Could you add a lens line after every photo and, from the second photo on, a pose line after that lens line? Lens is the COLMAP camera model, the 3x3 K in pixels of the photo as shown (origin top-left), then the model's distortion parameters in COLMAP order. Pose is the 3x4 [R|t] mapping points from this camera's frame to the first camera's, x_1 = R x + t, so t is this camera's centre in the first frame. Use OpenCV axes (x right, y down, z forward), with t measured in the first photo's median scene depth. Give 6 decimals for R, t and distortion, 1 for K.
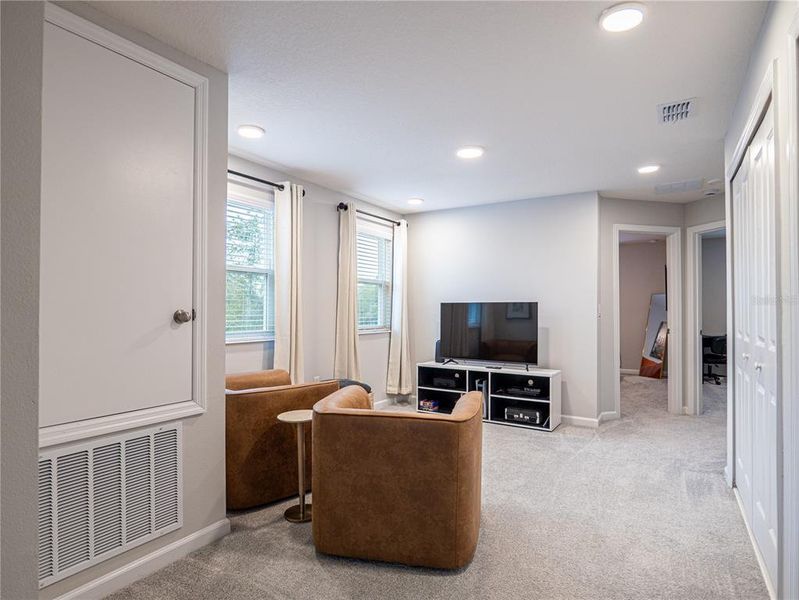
lens RADIAL K [[441.2, 0, 399.5], [0, 441.2, 300.0], [0, 0, 1]] dist [-0.006024, 0.000561]
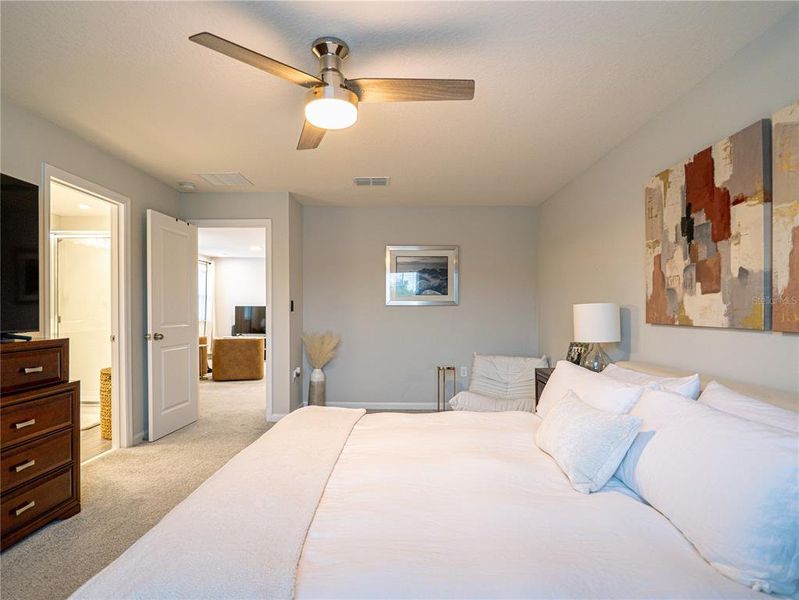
lens RADIAL K [[441.2, 0, 399.5], [0, 441.2, 300.0], [0, 0, 1]] dist [-0.006024, 0.000561]
pose [[0.846463, 0.012430, 0.532302, -0.324968], [-0.006781, 0.999898, -0.012565, 0.000691], [-0.532404, 0.007026, 0.846461, -1.036531]]
